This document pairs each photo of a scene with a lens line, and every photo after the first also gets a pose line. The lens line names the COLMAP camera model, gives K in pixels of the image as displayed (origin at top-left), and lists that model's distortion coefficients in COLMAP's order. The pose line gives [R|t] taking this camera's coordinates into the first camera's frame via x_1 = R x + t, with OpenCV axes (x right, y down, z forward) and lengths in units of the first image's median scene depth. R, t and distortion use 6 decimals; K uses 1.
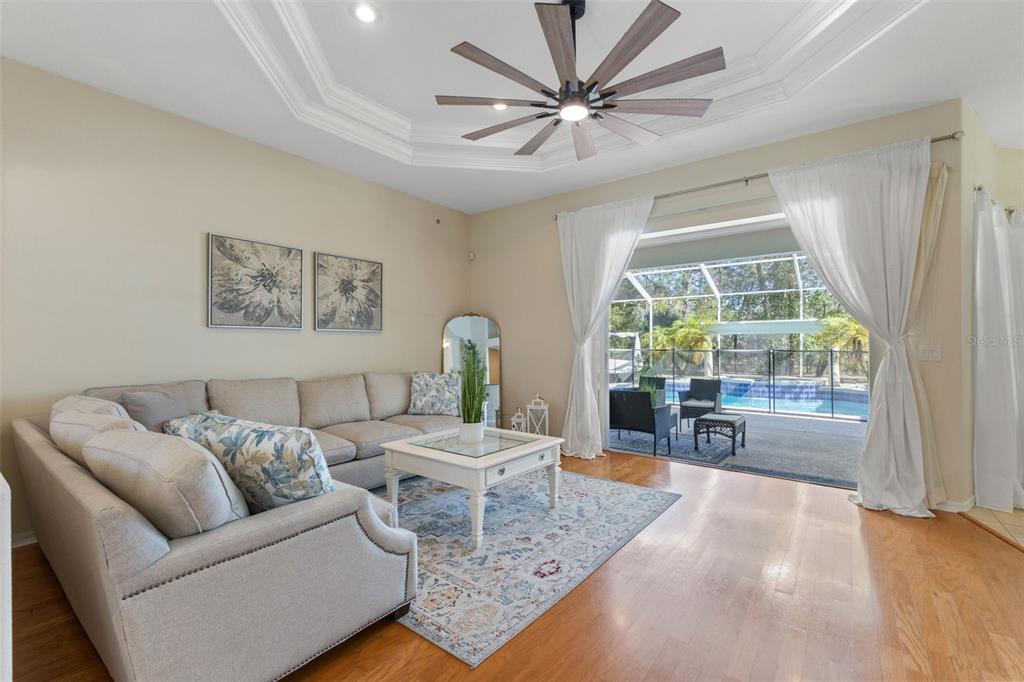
lens RADIAL K [[445.1, 0, 517.0], [0, 445.1, 340.5], [0, 0, 1]] dist [0.025727, 0.000001]
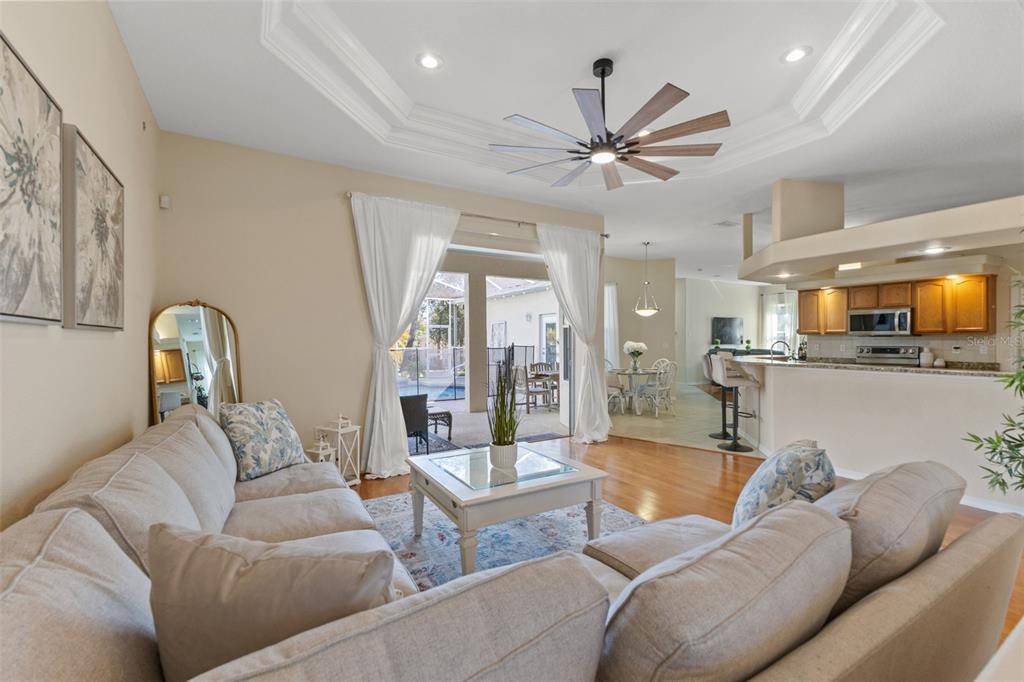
lens RADIAL K [[445.1, 0, 517.0], [0, 445.1, 340.5], [0, 0, 1]] dist [0.025727, 0.000001]
pose [[0.369946, -0.003349, 0.929047, -0.762292], [-0.001636, 0.999990, 0.004256, -0.016387], [-0.929052, -0.003094, 0.369937, 0.557906]]
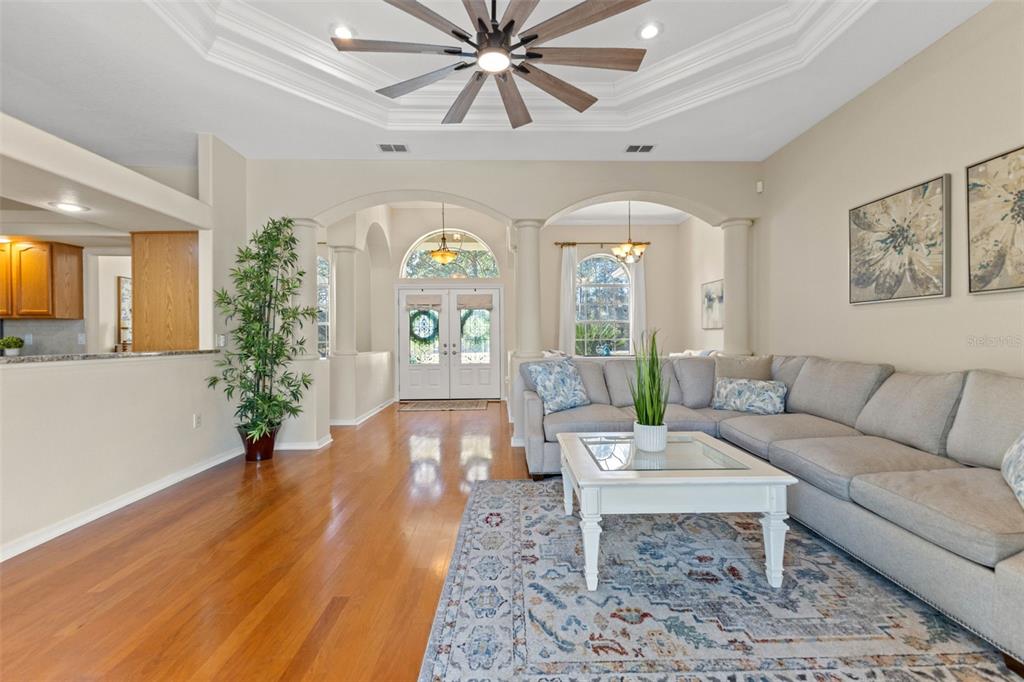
lens RADIAL K [[445.1, 0, 517.0], [0, 445.1, 340.5], [0, 0, 1]] dist [0.025727, 0.000001]
pose [[-0.781469, 0.011553, -0.623837, 0.466874], [0.012087, 0.999921, 0.003376, 0.032232], [0.623827, -0.004902, -0.781547, 1.235341]]
